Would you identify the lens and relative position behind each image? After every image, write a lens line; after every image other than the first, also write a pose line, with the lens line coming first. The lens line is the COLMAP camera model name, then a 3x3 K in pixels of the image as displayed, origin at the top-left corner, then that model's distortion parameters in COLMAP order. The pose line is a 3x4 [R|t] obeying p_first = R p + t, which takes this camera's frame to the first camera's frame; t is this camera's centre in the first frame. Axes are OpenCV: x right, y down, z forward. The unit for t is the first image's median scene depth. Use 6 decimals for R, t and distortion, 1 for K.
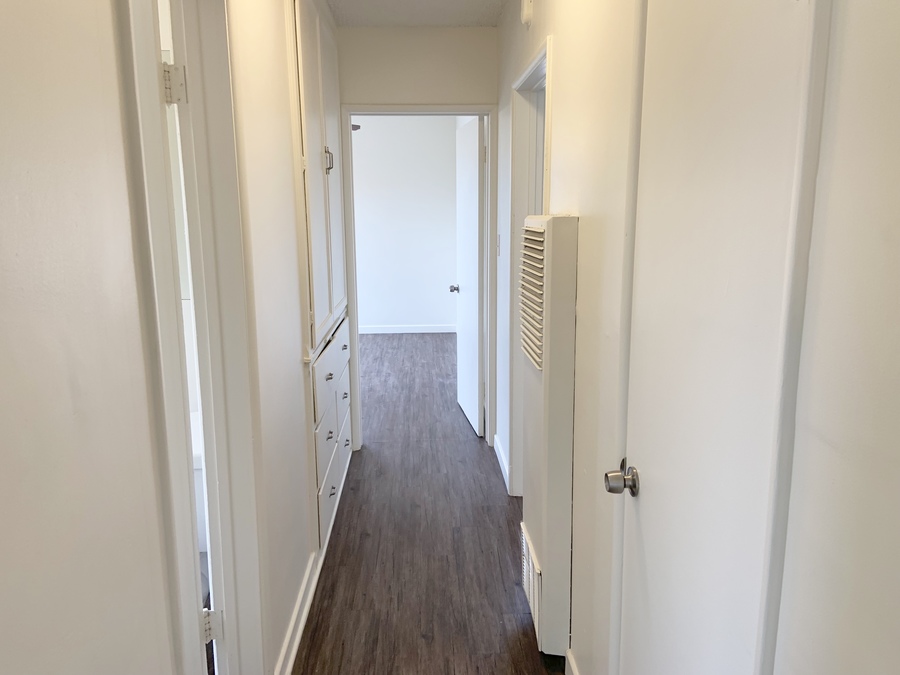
lens RADIAL K [[673.2, 0, 444.2], [0, 673.2, 331.1], [0, 0, 1]] dist [0.124155, -0.153127]
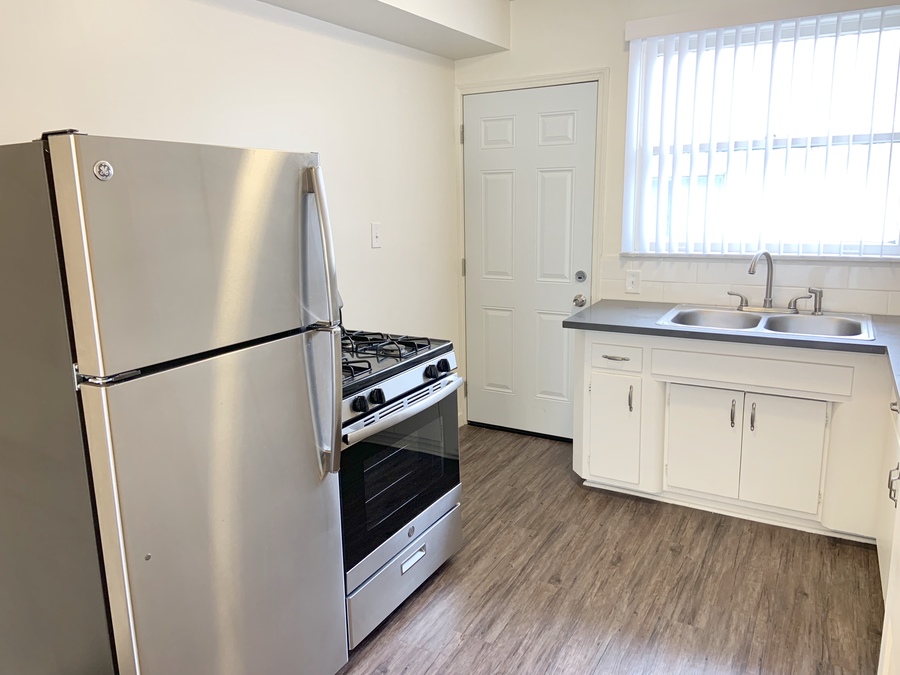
lens RADIAL K [[673.2, 0, 444.2], [0, 673.2, 331.1], [0, 0, 1]] dist [0.124155, -0.153127]
pose [[-0.851694, -0.080654, 0.517796, -0.065714], [0.118113, 0.933117, 0.339622, -0.319983], [-0.510556, 0.350412, -0.785203, 1.766706]]
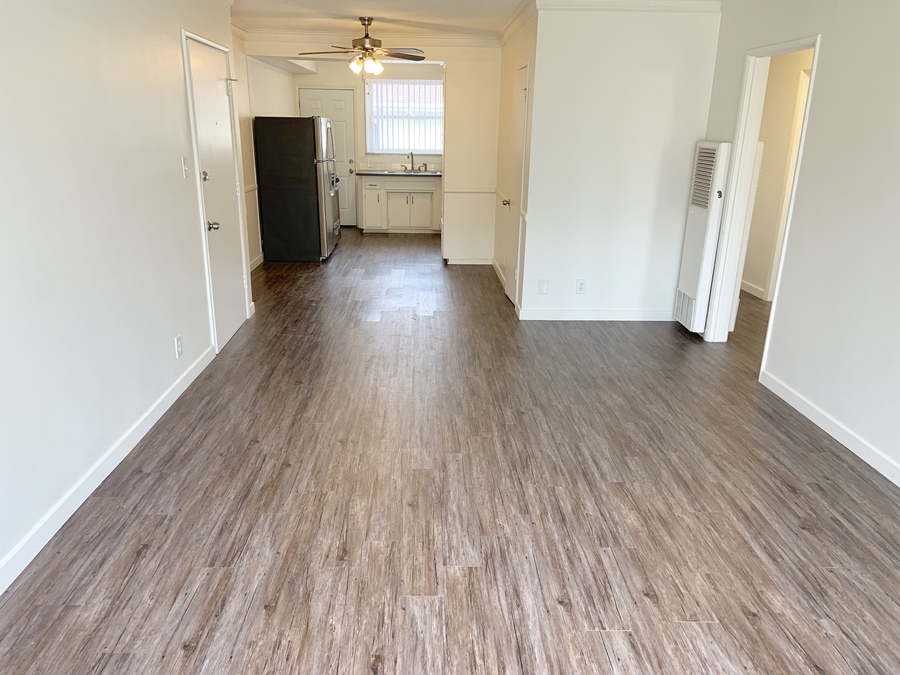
lens RADIAL K [[673.2, 0, 444.2], [0, 673.2, 331.1], [0, 0, 1]] dist [0.124155, -0.153127]
pose [[-0.999971, -0.007591, -0.000776, -0.104852], [-0.007132, 0.893638, 0.448731, -0.786464], [-0.002713, 0.448724, -0.893666, 4.334413]]
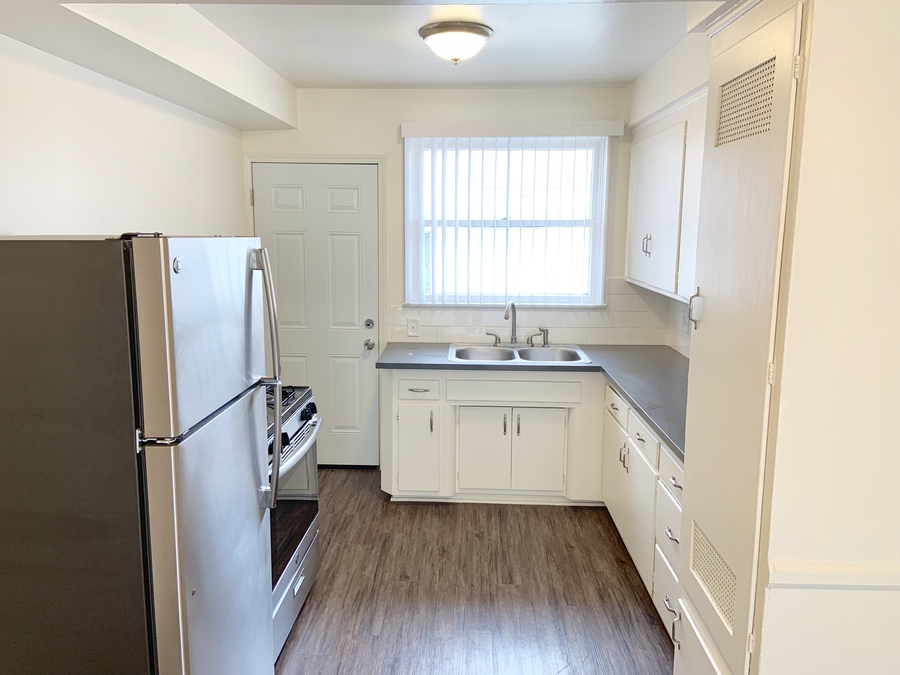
lens RADIAL K [[673.2, 0, 444.2], [0, 673.2, 331.1], [0, 0, 1]] dist [0.124155, -0.153127]
pose [[-0.997537, -0.009158, 0.069544, 0.130872], [0.013508, 0.947804, 0.318566, -0.418124], [-0.068831, 0.318721, -0.945346, 2.021739]]
